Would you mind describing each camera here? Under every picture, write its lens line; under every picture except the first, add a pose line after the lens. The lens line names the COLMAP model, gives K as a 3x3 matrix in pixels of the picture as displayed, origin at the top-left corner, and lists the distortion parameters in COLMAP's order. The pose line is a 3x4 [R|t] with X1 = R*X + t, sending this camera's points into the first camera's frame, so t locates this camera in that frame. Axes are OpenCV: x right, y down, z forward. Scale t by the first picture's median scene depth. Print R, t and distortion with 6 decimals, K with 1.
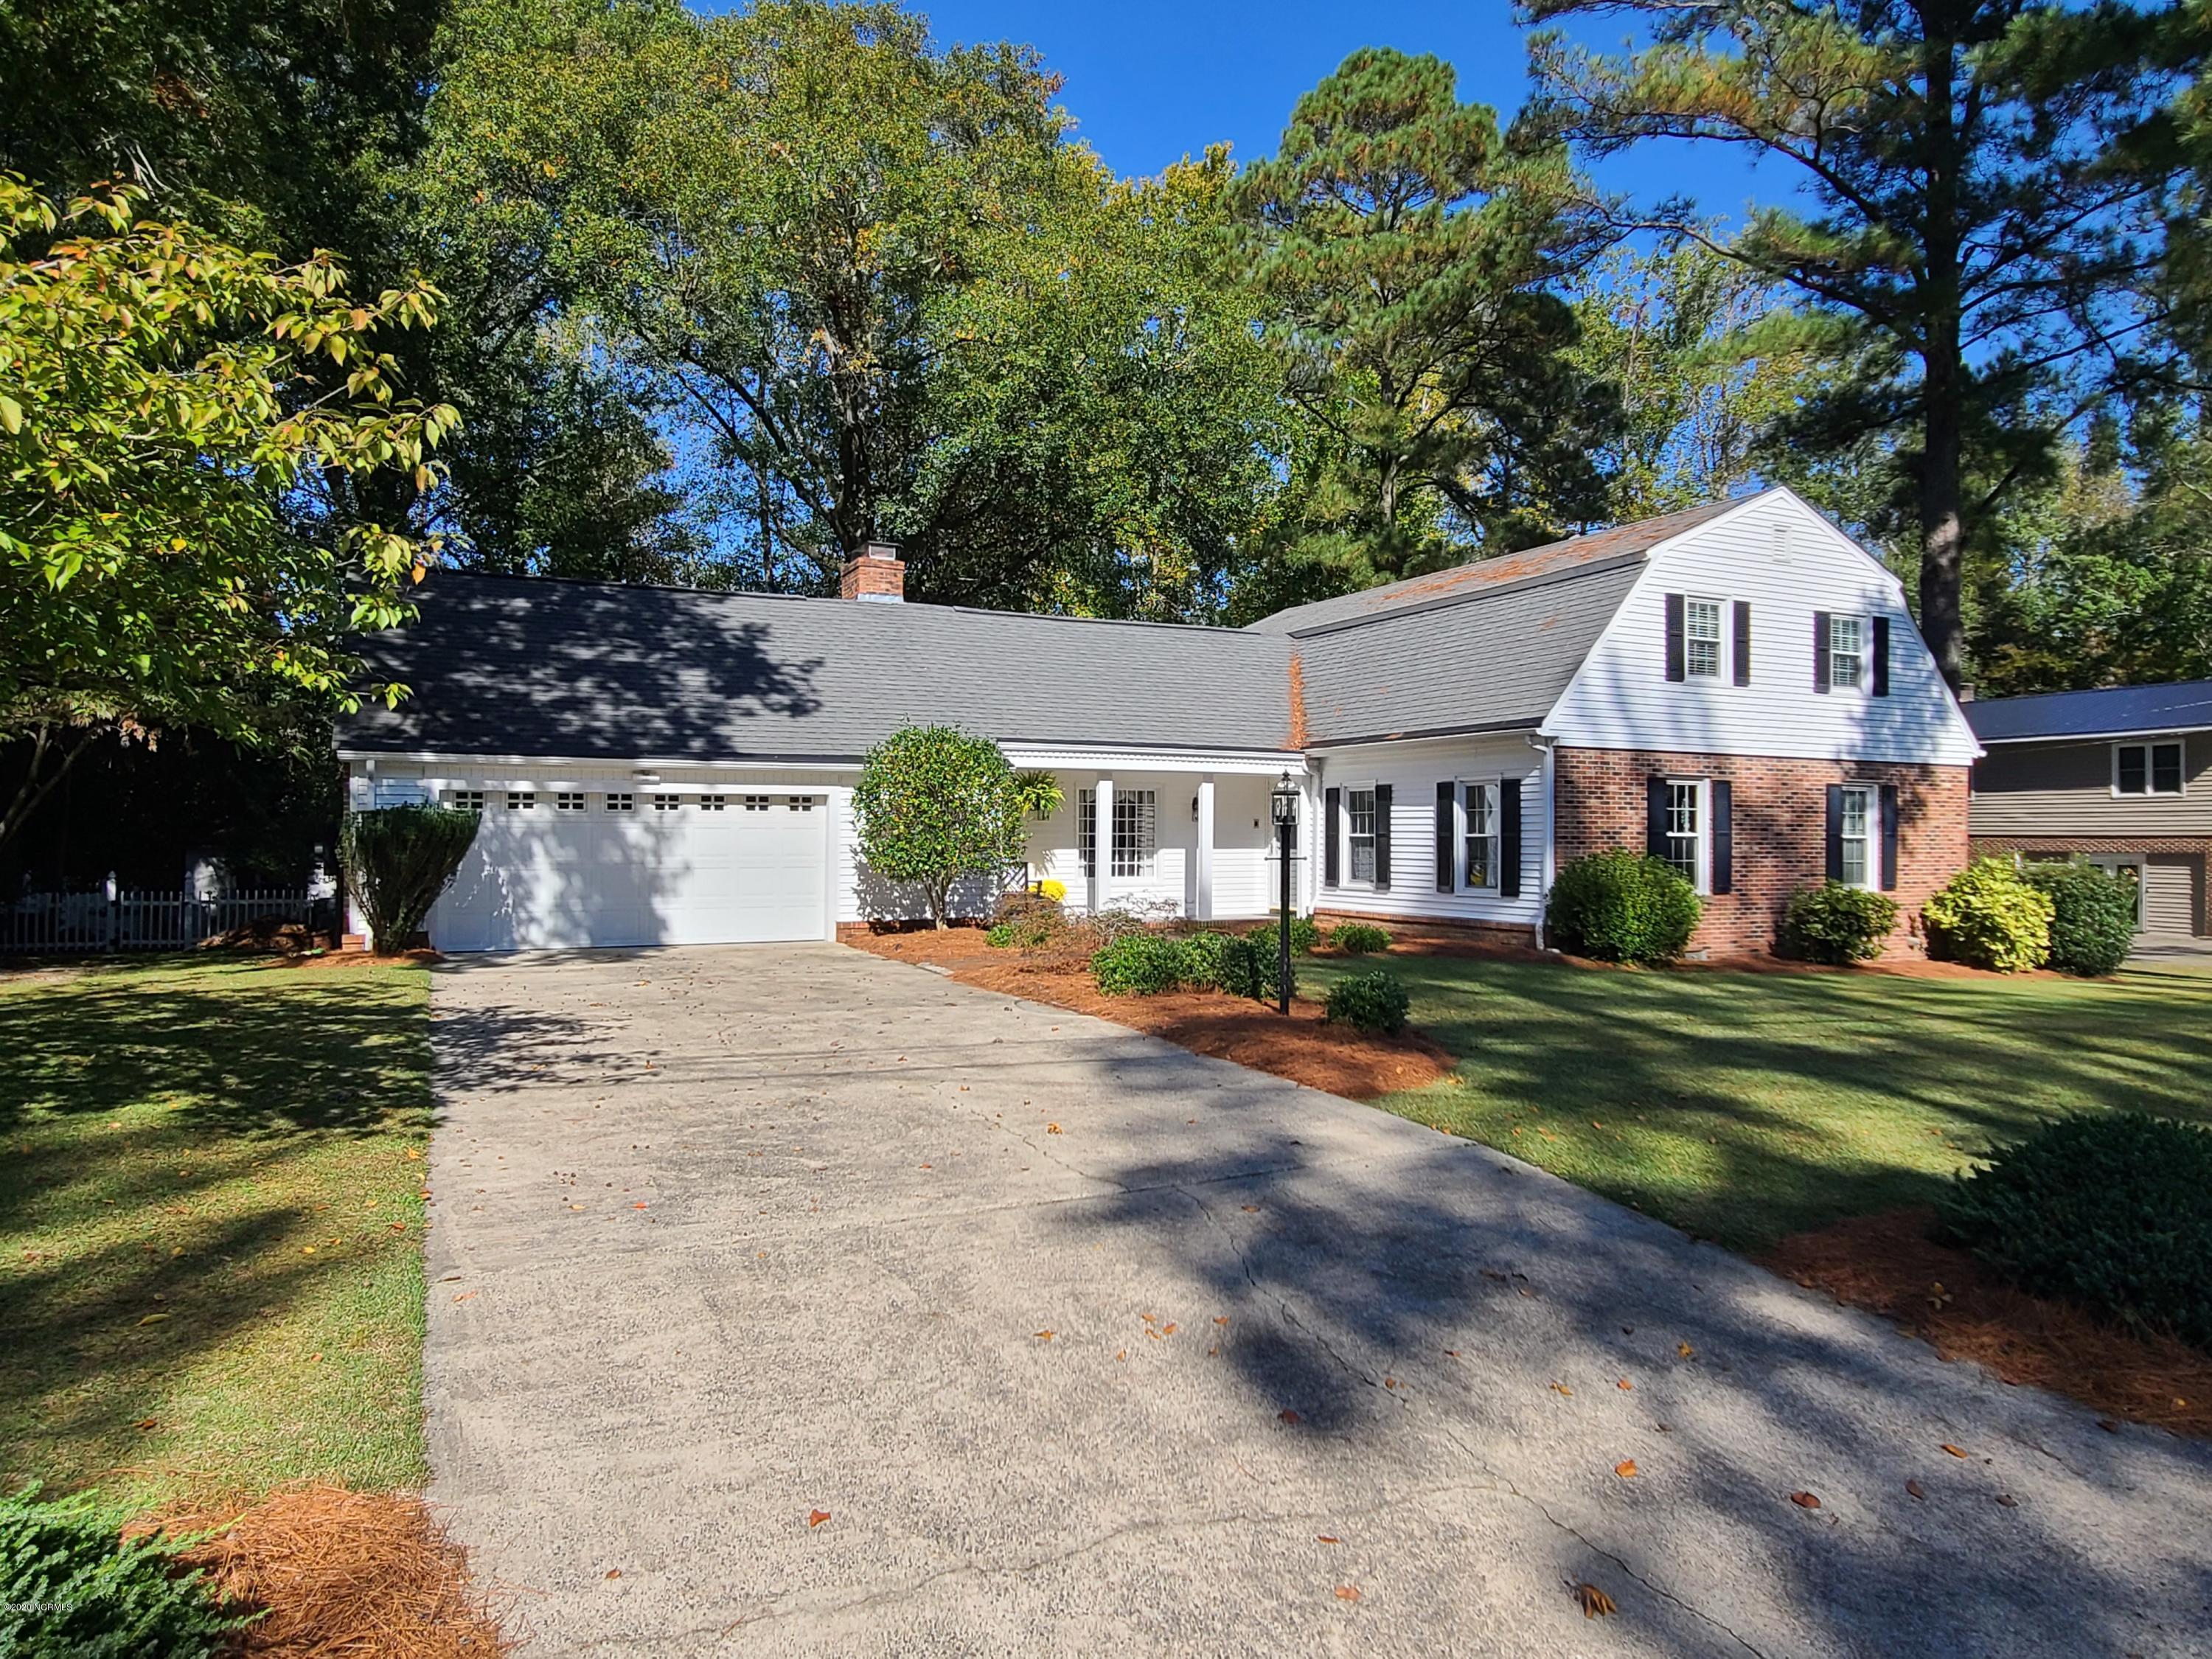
lens RADIAL K [[1327.2, 0, 1106.0], [0, 1327.2, 829.5], [0, 0, 1]] dist [0.017338, -0.000081]
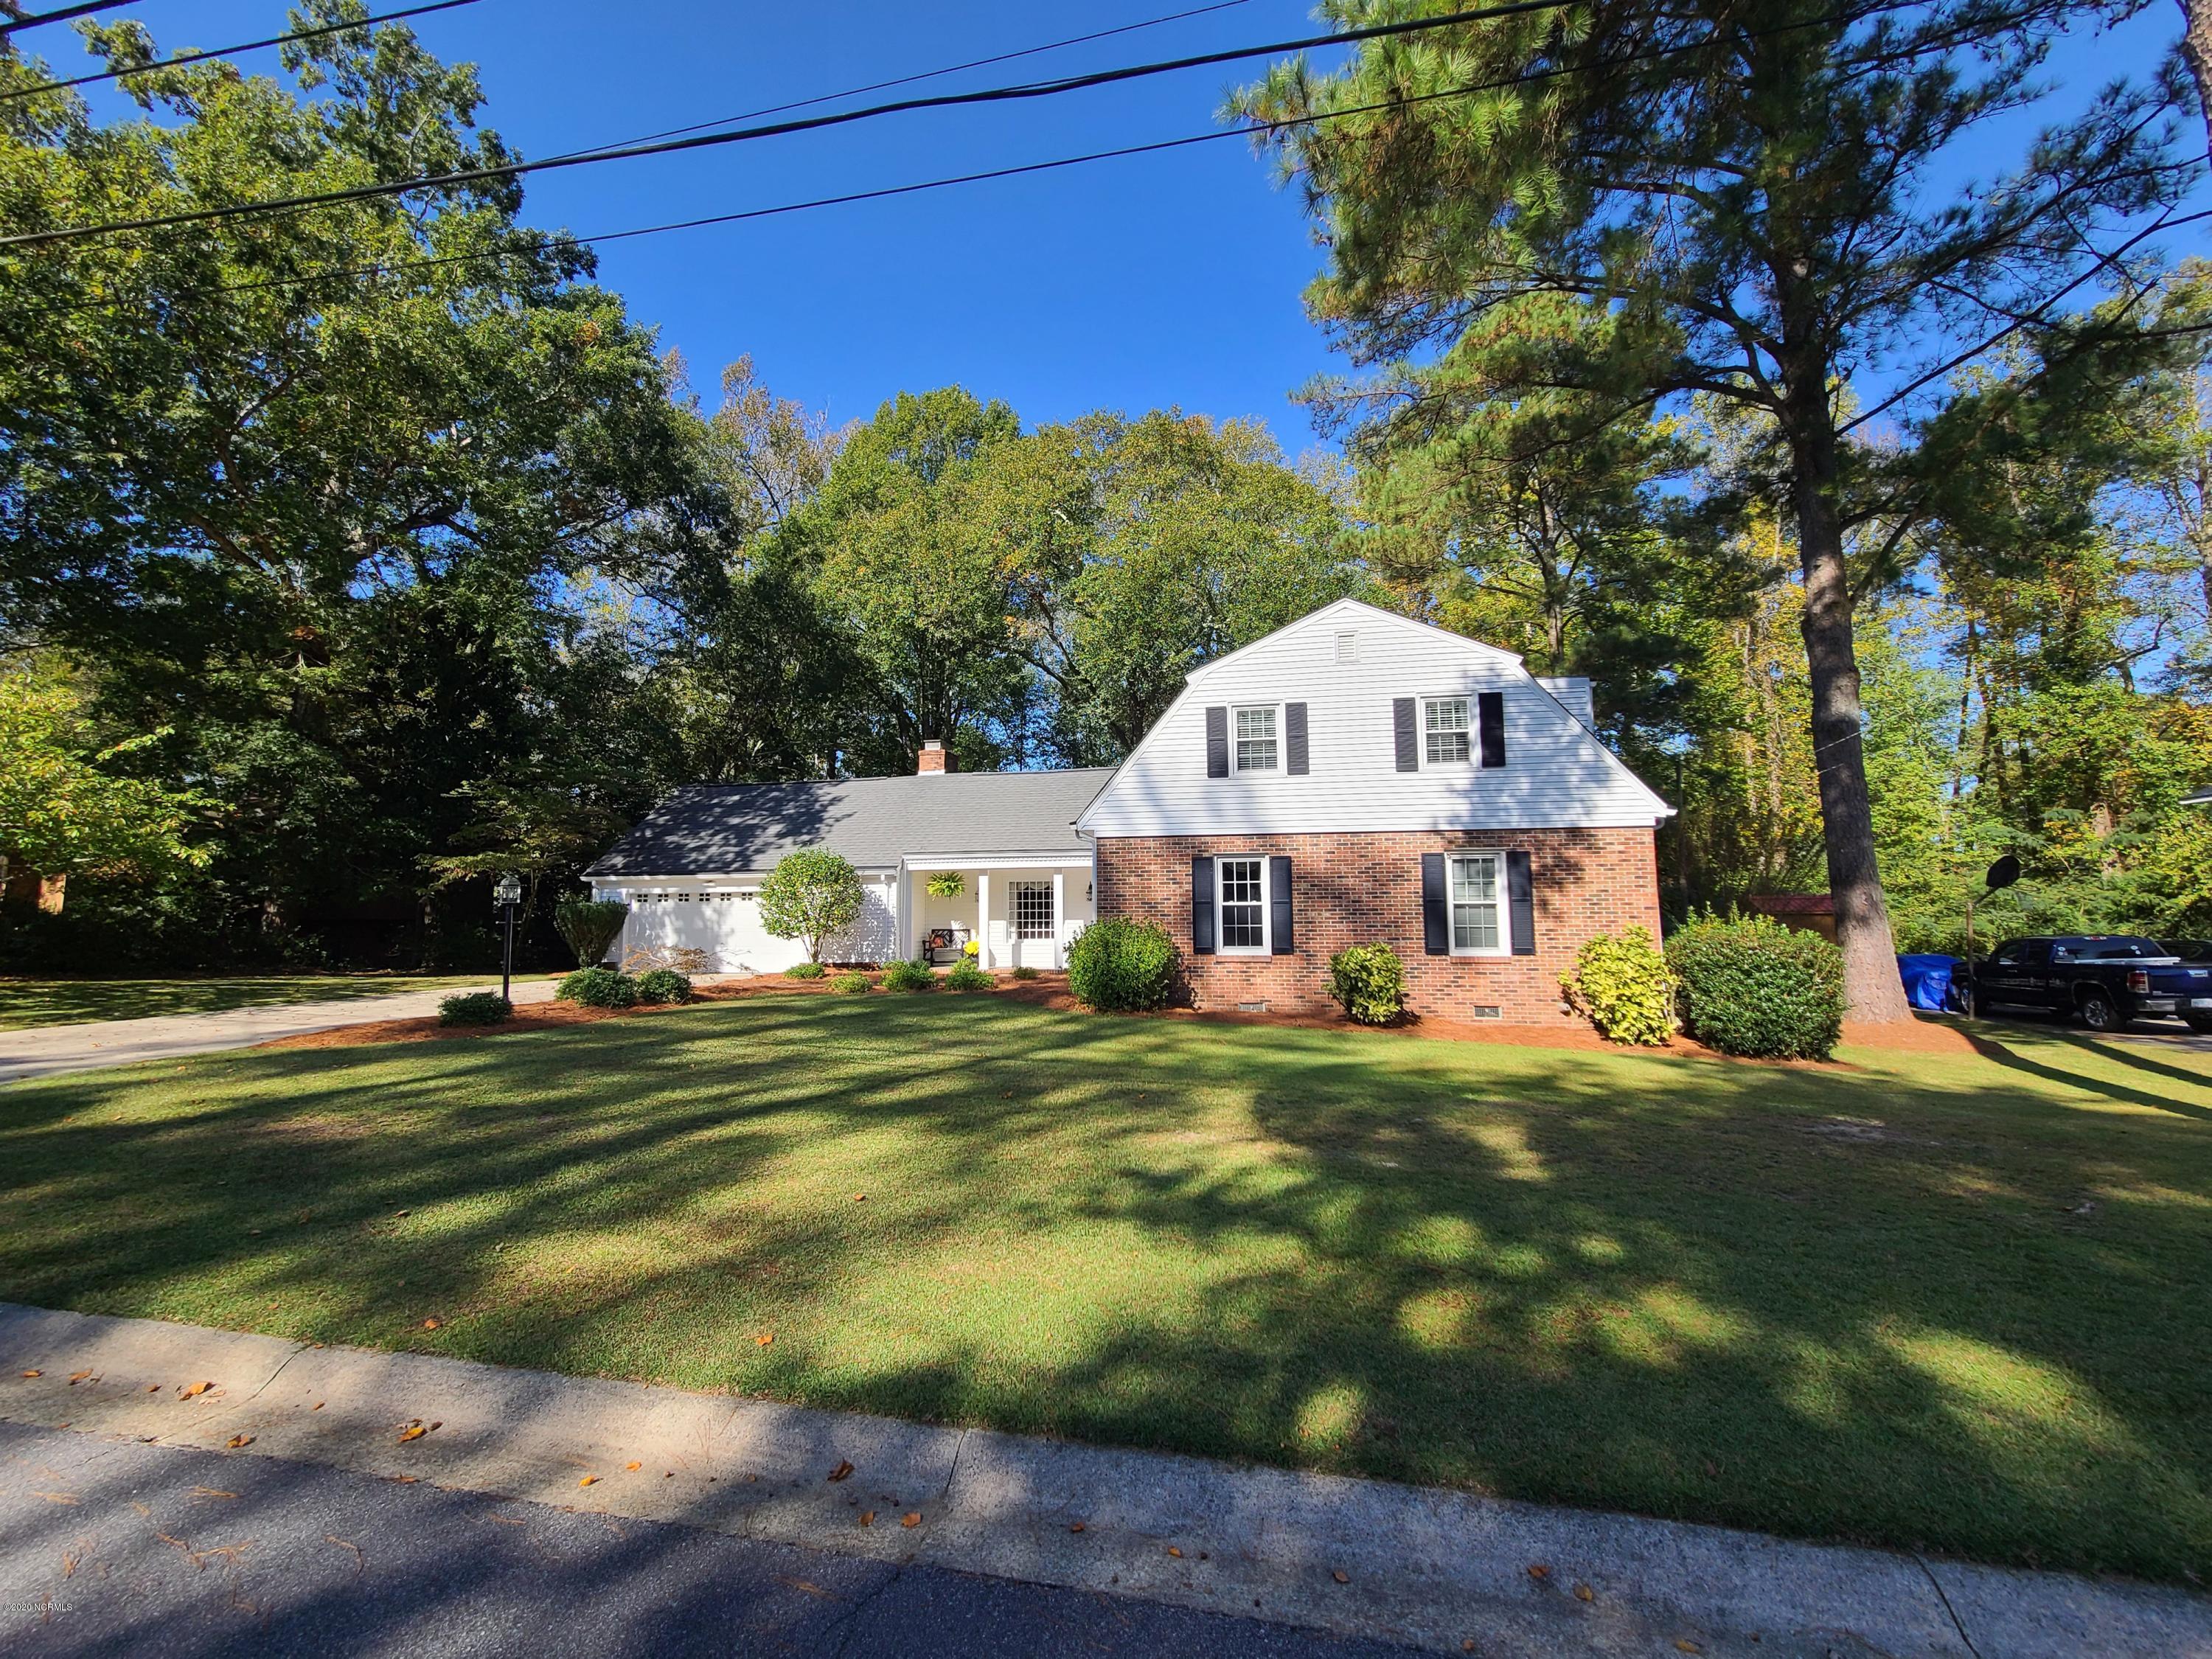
lens RADIAL K [[895.3, 0, 1092.9], [0, 895.3, 828.5], [0, 0, 1]] dist [-0.018575, -0.000129]
pose [[0.788637, -0.071297, -0.610711, 0.808280], [0.011339, 0.994772, -0.101491, 0.016551], [0.614754, 0.073115, 0.785322, 0.280846]]
